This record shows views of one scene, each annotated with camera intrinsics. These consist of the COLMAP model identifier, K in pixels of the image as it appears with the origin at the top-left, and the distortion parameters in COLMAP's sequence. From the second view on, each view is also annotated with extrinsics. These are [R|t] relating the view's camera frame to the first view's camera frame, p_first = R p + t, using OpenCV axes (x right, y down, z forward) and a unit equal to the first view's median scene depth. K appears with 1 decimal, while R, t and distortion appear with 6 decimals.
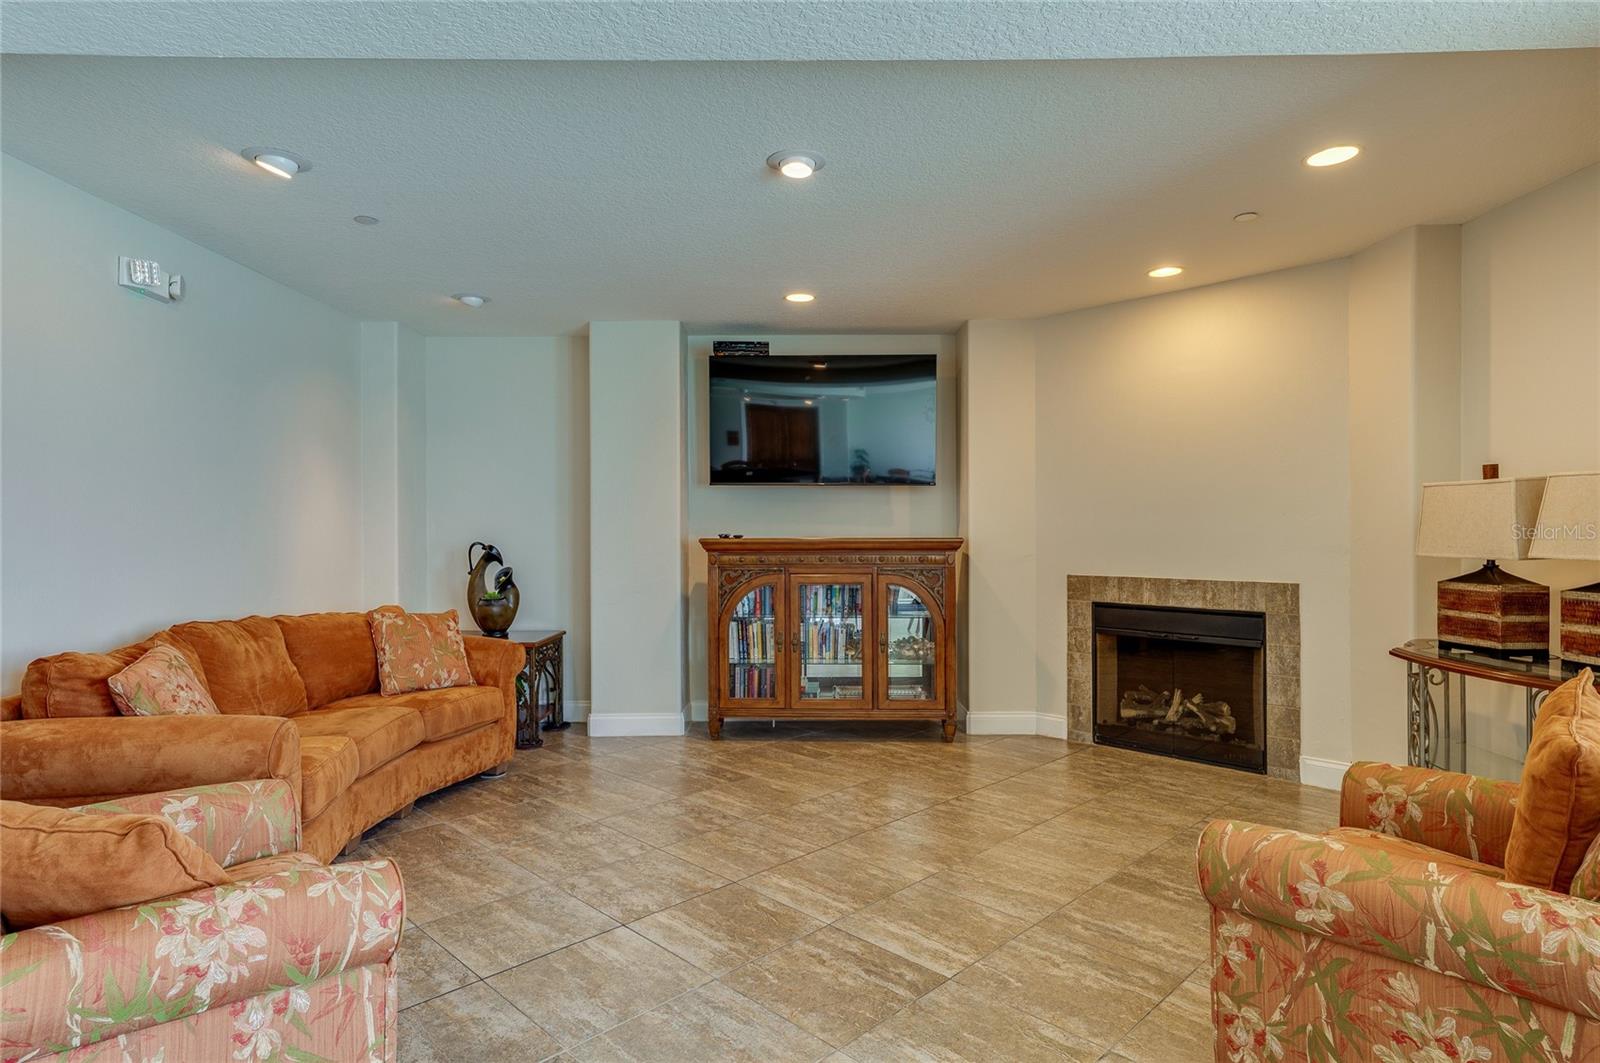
lens RADIAL K [[663.0, 0, 800.0], [0, 663.0, 531.5], [0, 0, 1]] dist [0.000016, -0.000010]
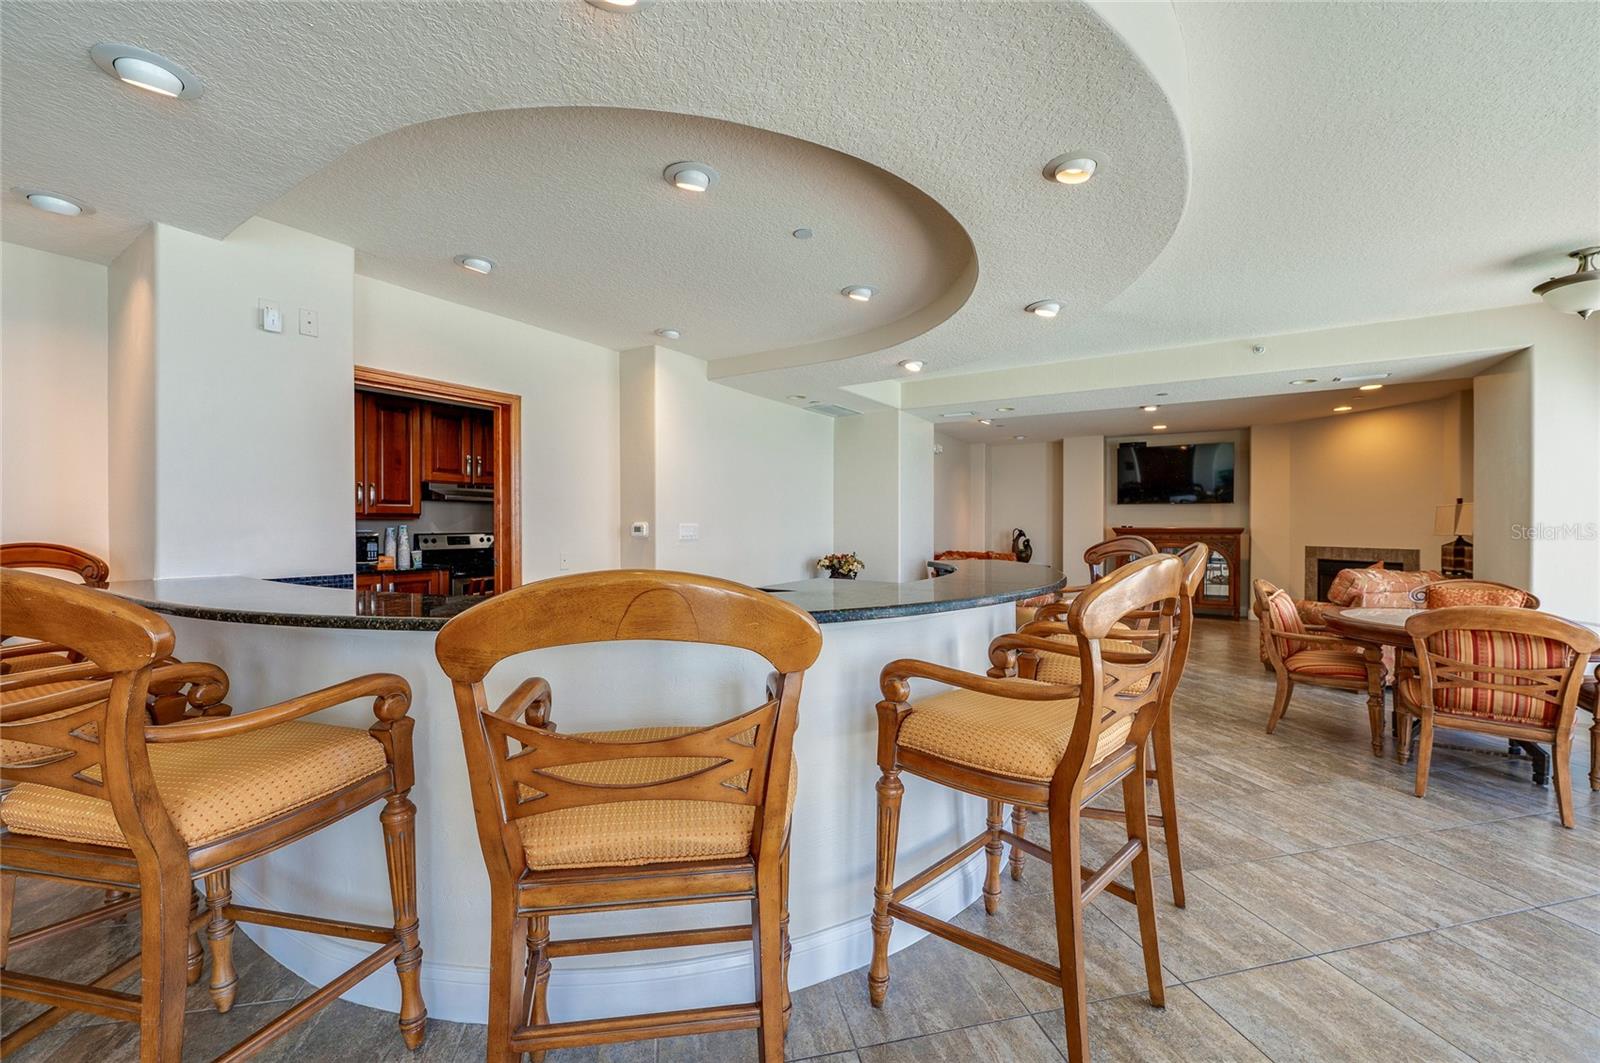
lens RADIAL K [[591.5, 0, 836.0], [0, 591.5, 515.8], [0, 0, 1]] dist [-0.000195, -0.000046]
pose [[0.842805, -0.002380, -0.538213, 0.147489], [-0.008524, 0.999806, -0.017769, 0.014396], [0.538151, 0.019564, 0.842621, -1.270375]]
